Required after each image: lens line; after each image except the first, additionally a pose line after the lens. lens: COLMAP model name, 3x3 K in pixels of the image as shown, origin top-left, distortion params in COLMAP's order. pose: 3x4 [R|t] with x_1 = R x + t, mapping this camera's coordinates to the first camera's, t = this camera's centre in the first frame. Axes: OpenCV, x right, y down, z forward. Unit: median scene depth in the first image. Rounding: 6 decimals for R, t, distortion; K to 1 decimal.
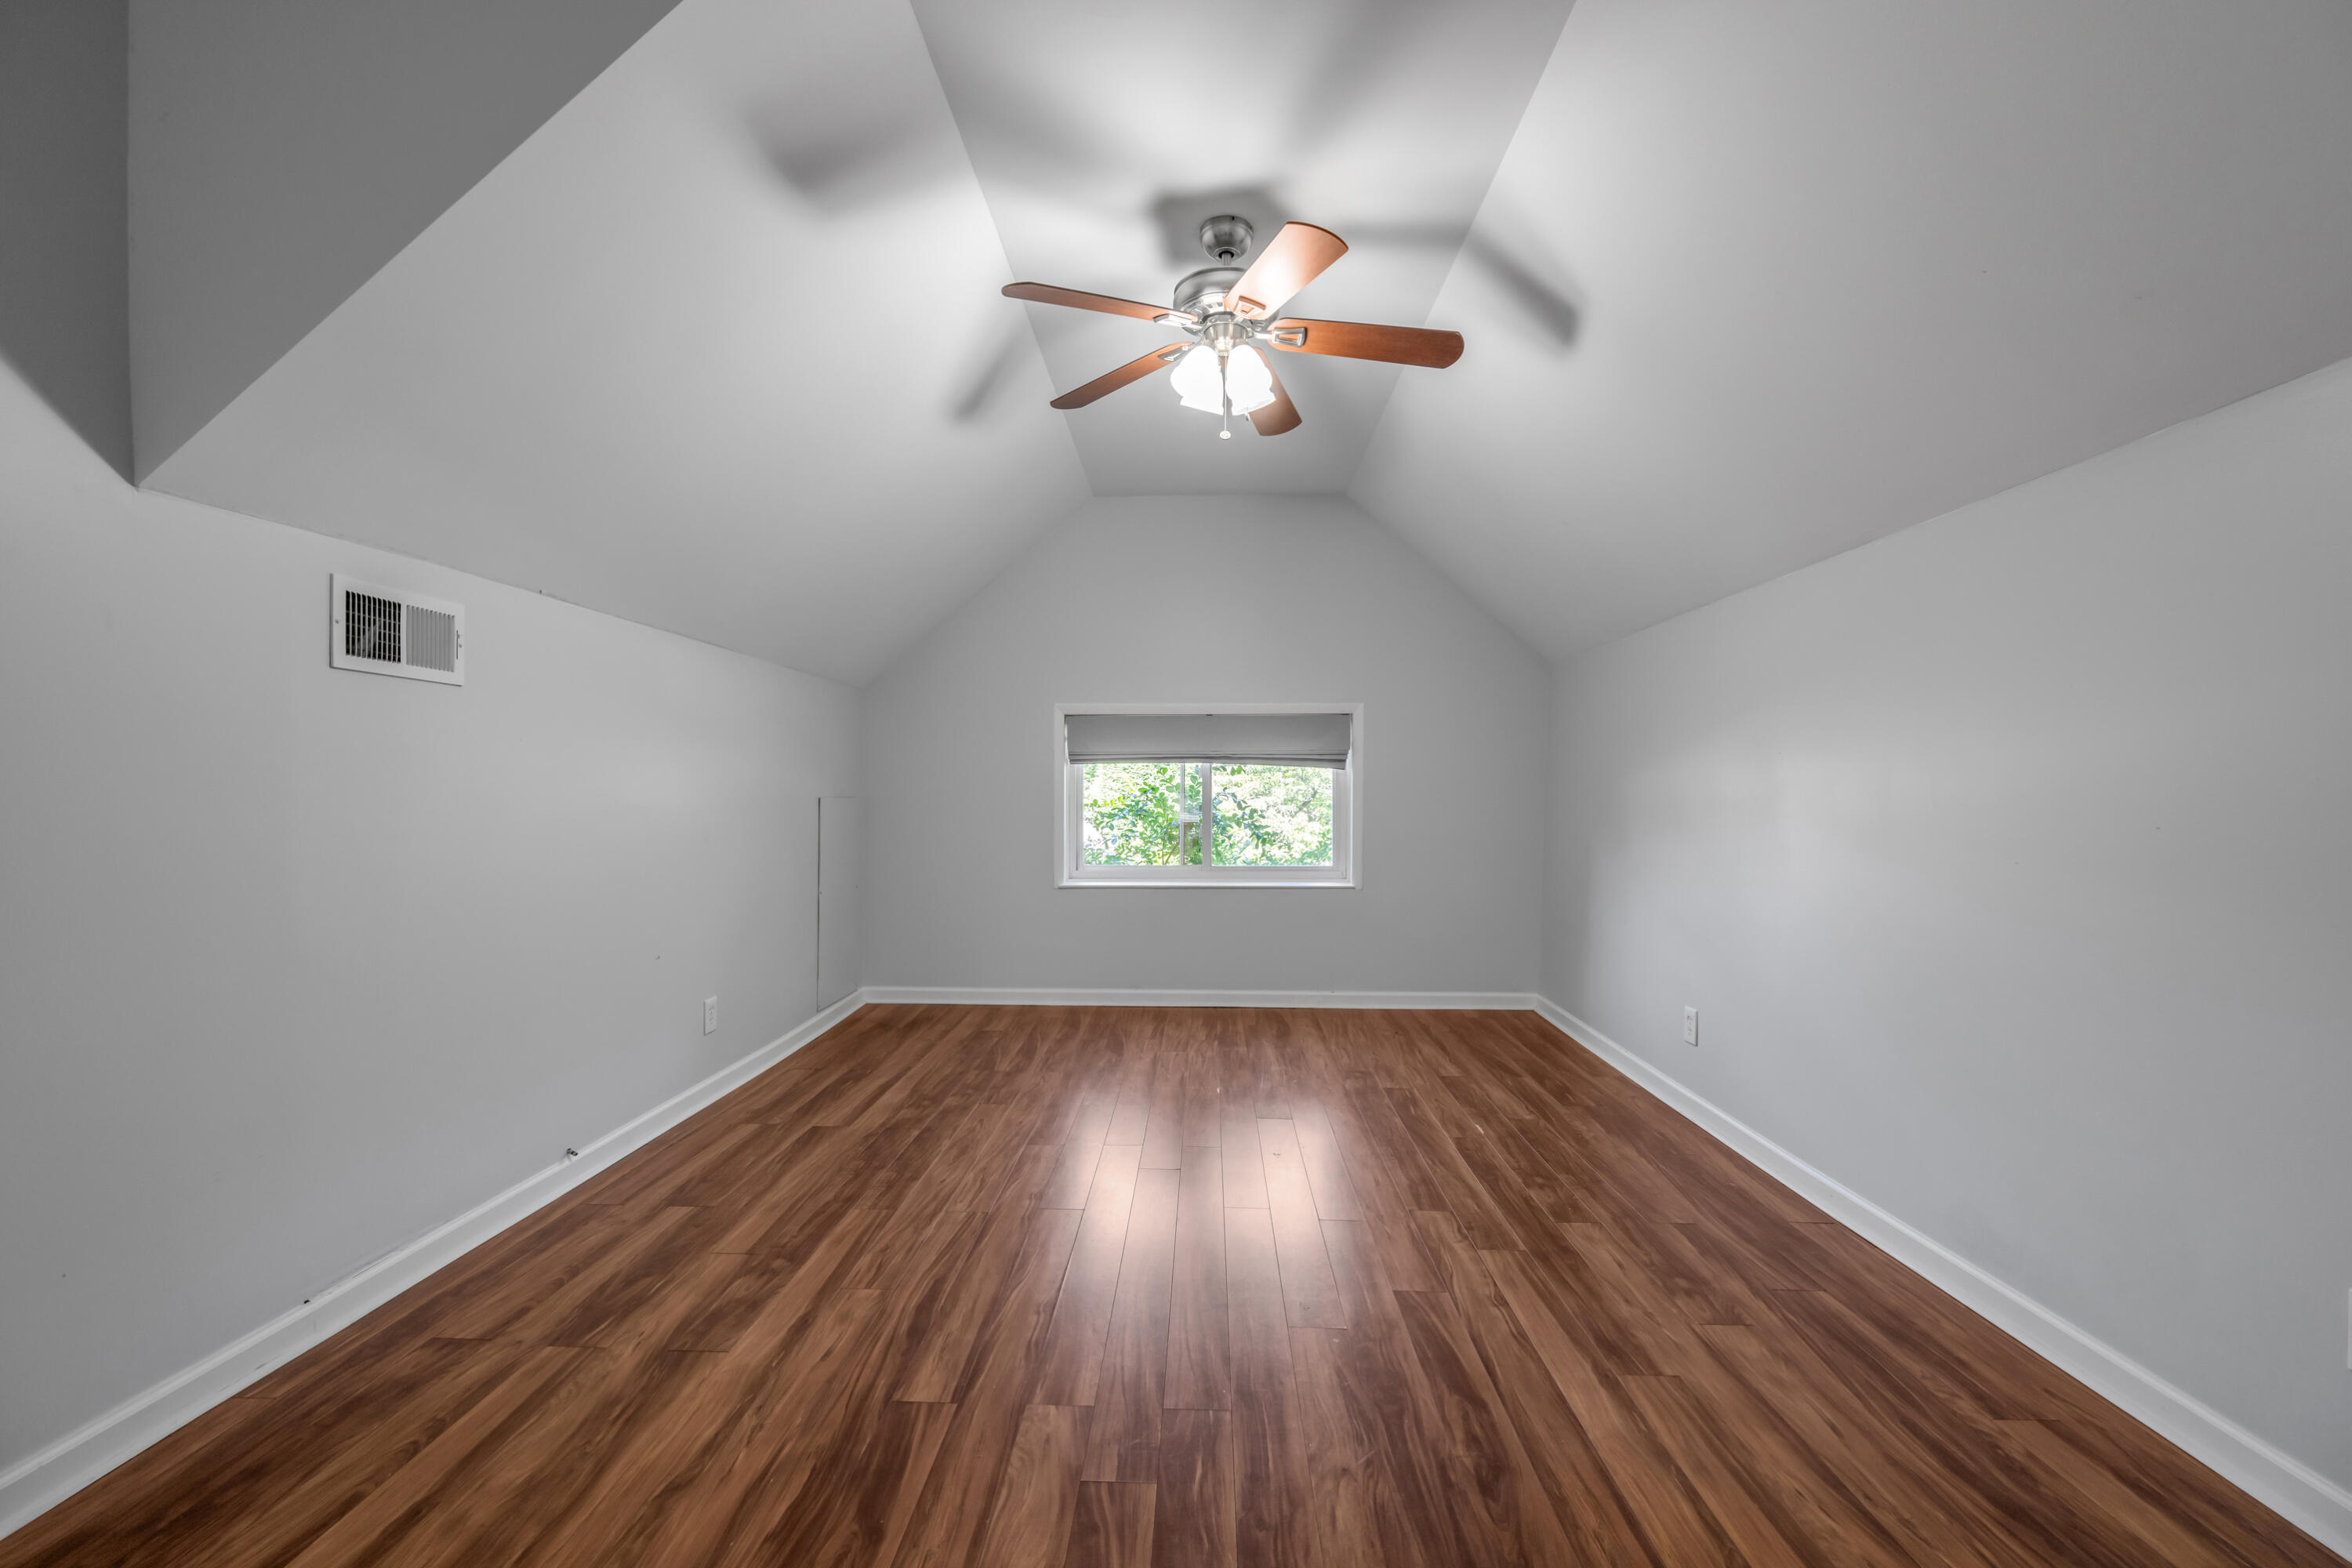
lens RADIAL K [[941.3, 0, 1179.3], [0, 941.3, 791.4], [0, 0, 1]] dist [-0.003675, -0.000588]
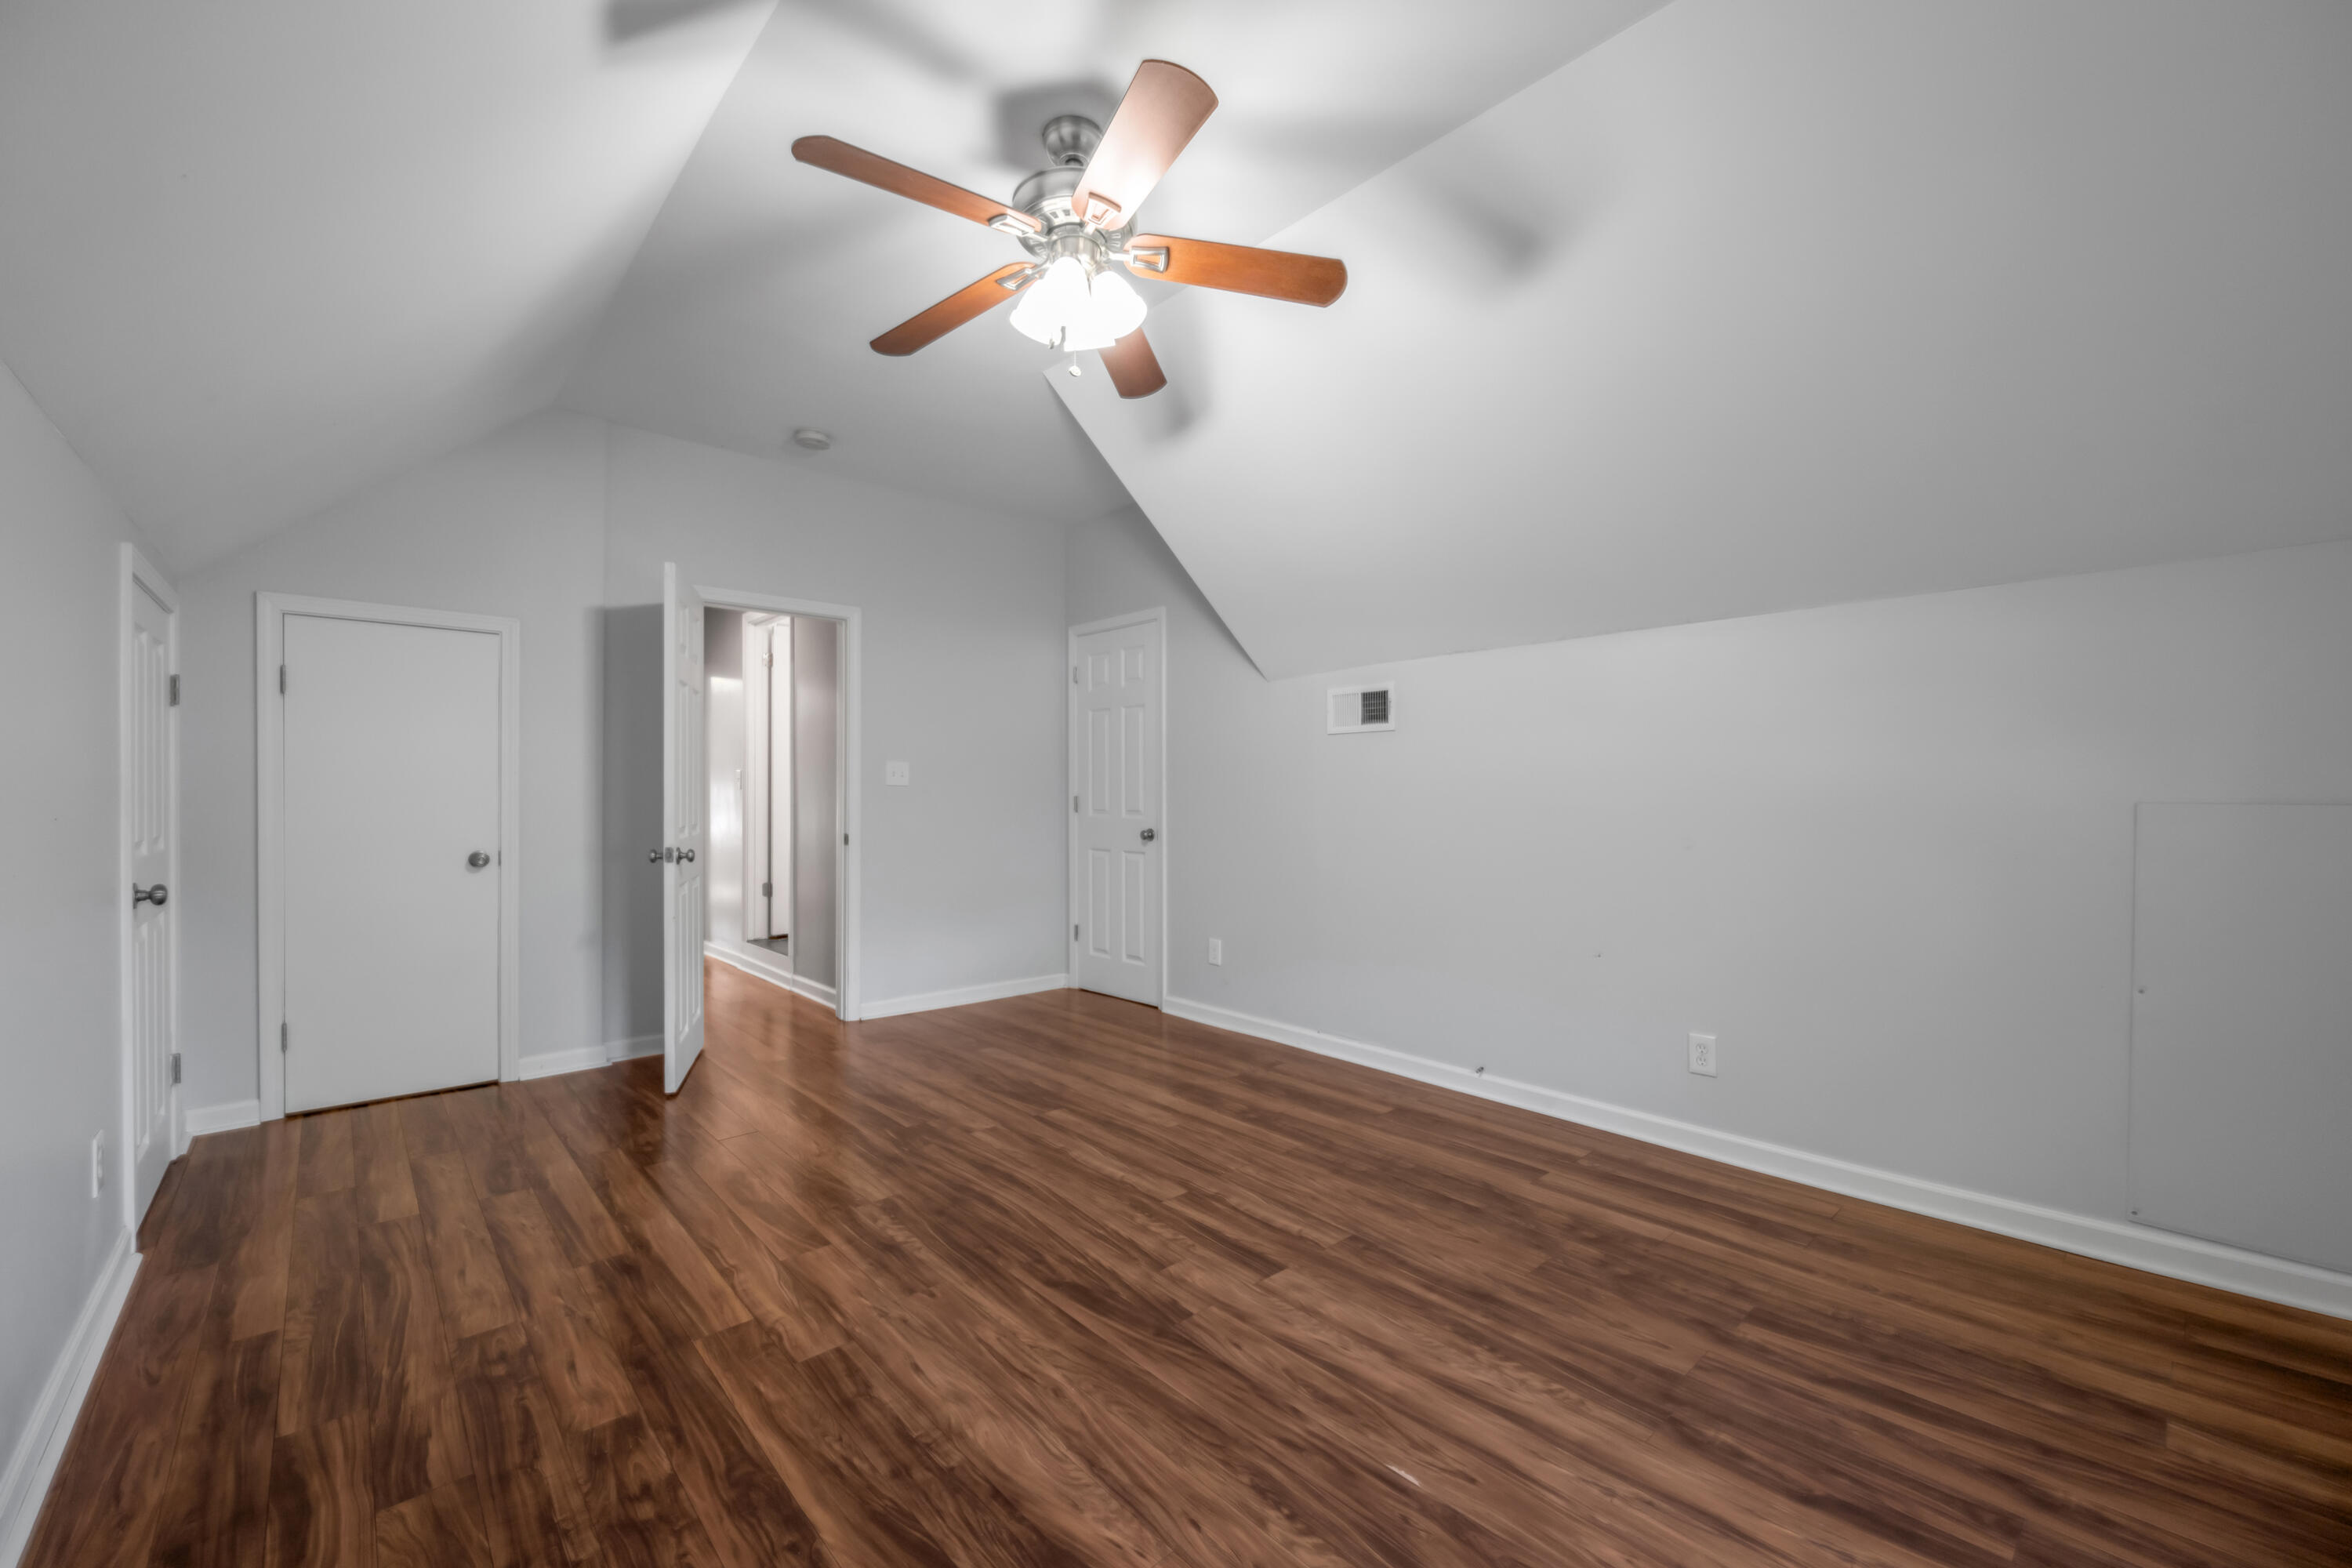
lens RADIAL K [[941.3, 0, 1212.7], [0, 941.3, 797.9], [0, 0, 1]] dist [-0.003675, -0.000588]
pose [[-0.703077, -0.000513, -0.711113, 0.641592], [-0.000730, 1.000000, 0.000000, 0.004939], [0.711113, 0.000519, -0.703078, 1.925051]]
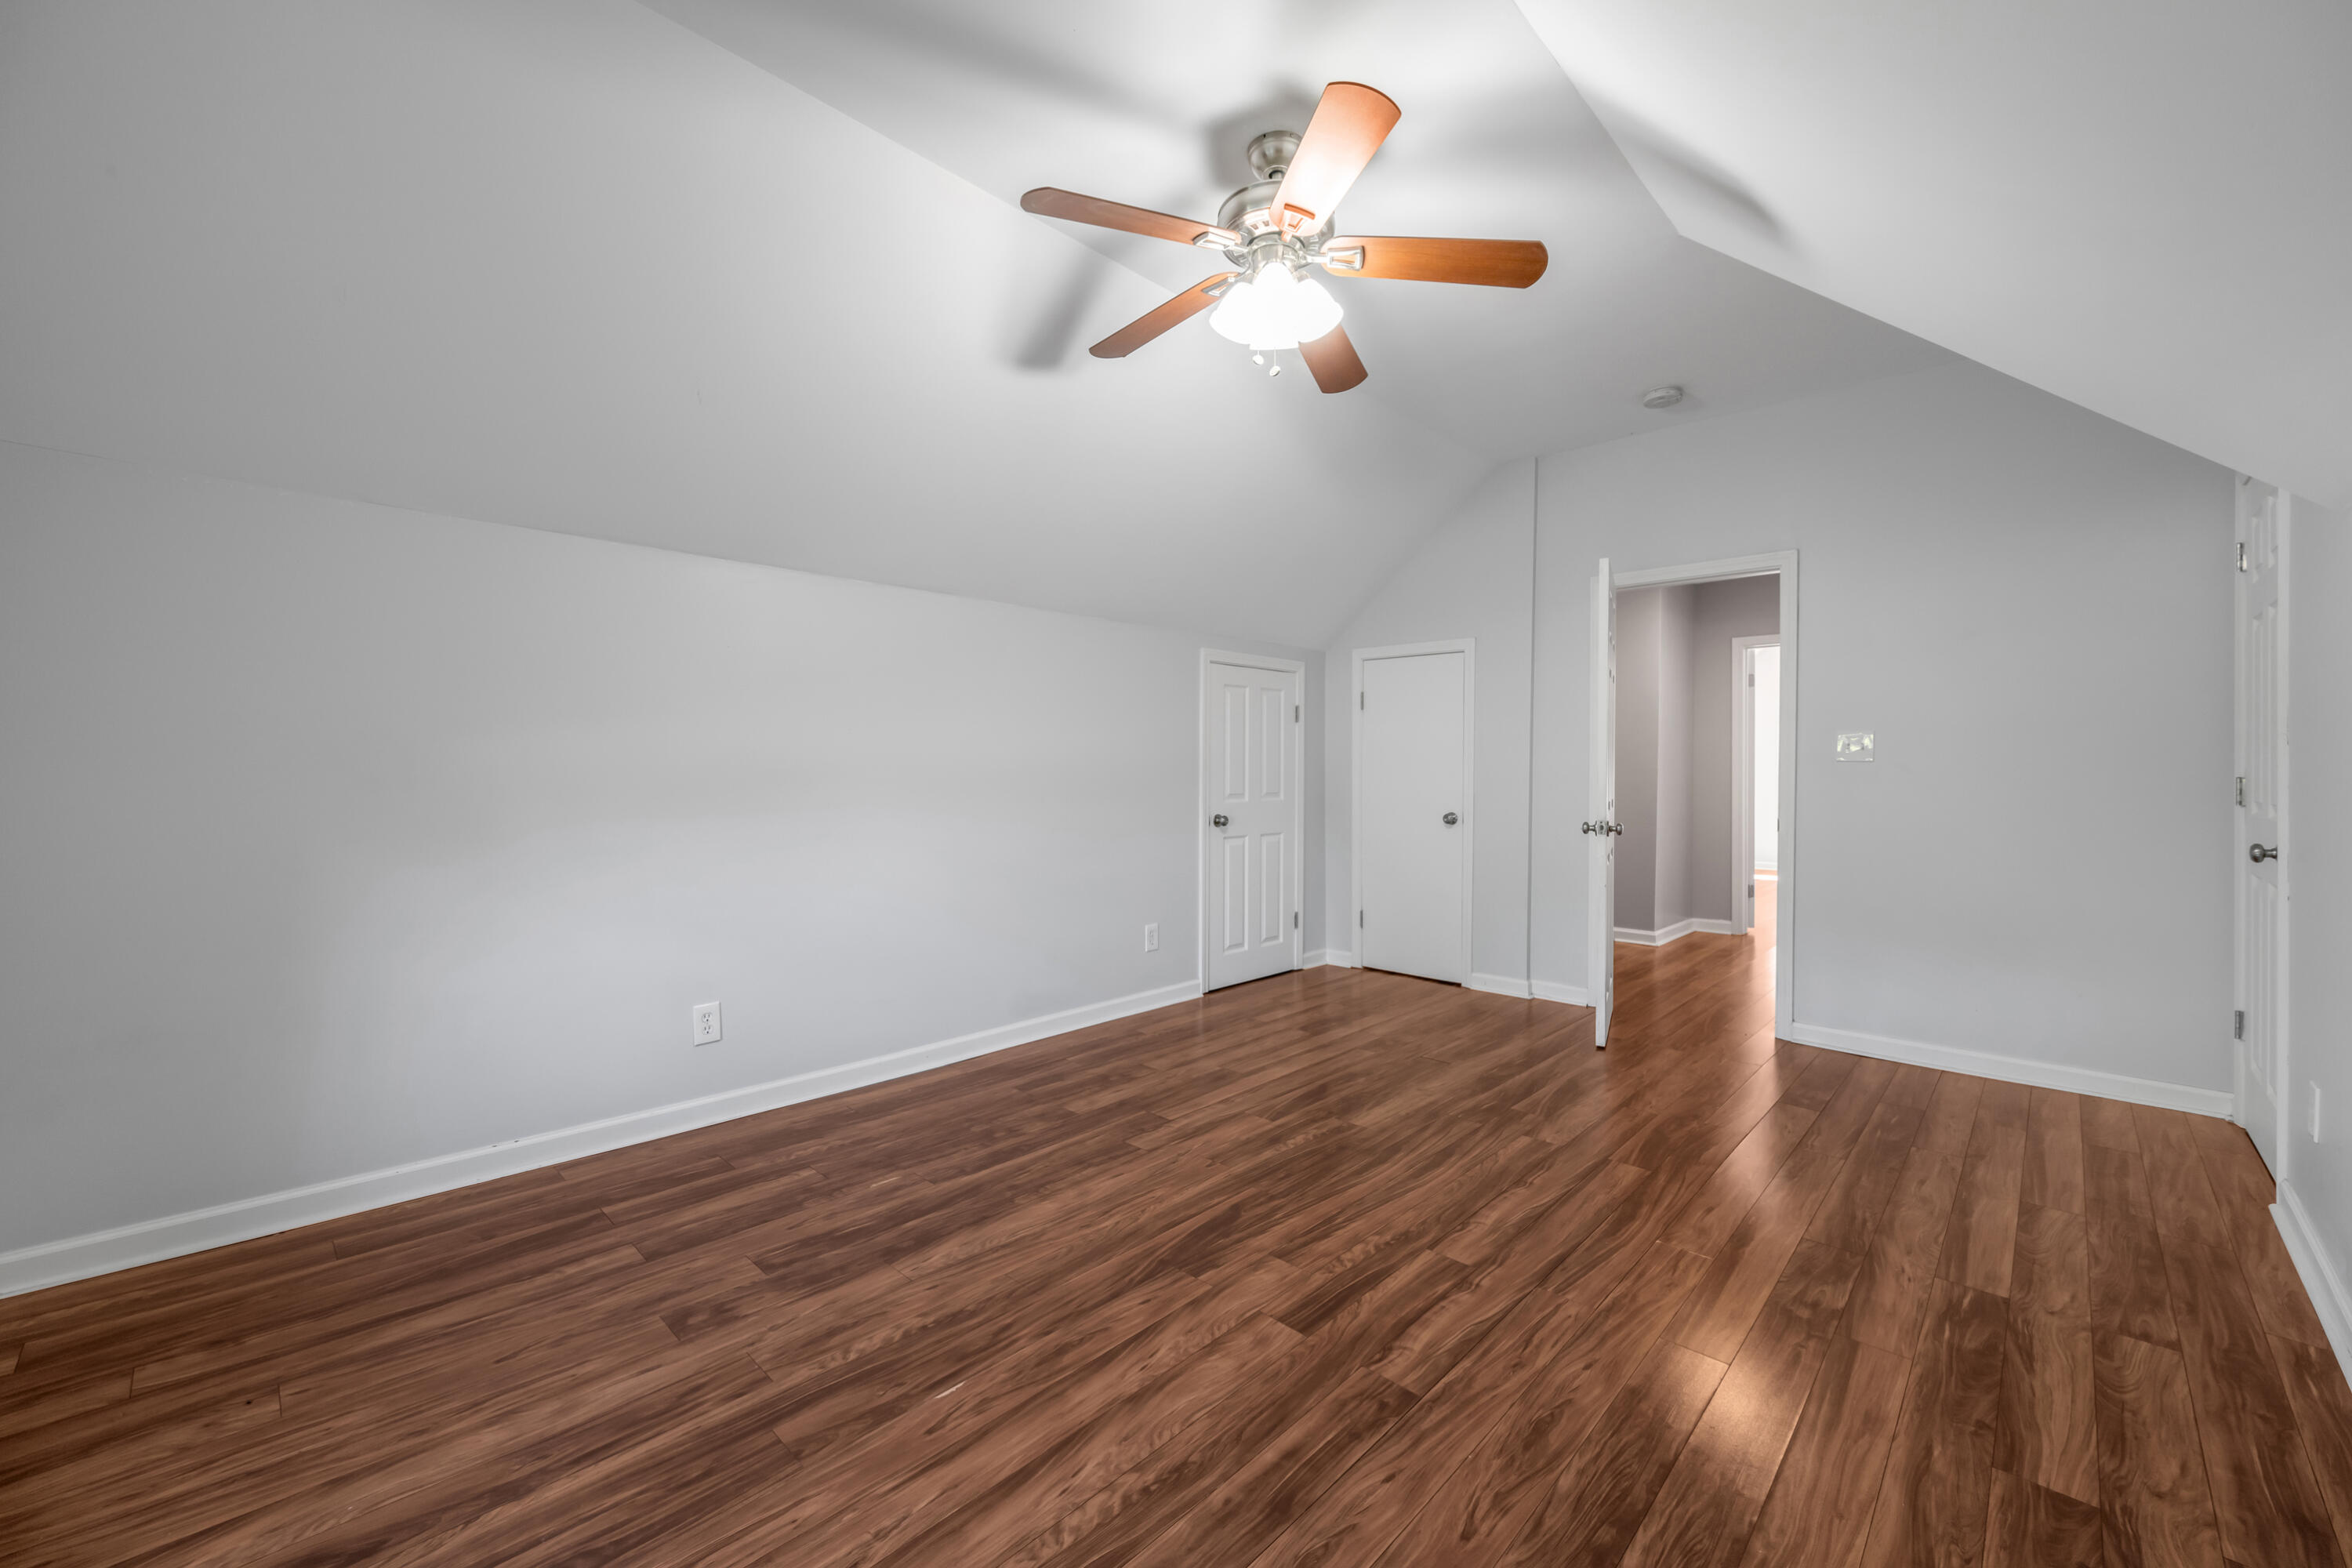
lens RADIAL K [[941.3, 0, 1161.0], [0, 941.3, 773.4], [0, 0, 1]] dist [-0.003675, -0.000588]
pose [[-0.735399, -0.009789, 0.677564, -0.555164], [-0.008390, 0.999951, 0.005341, 0.000215], [-0.677583, -0.001757, -0.735444, 1.981382]]
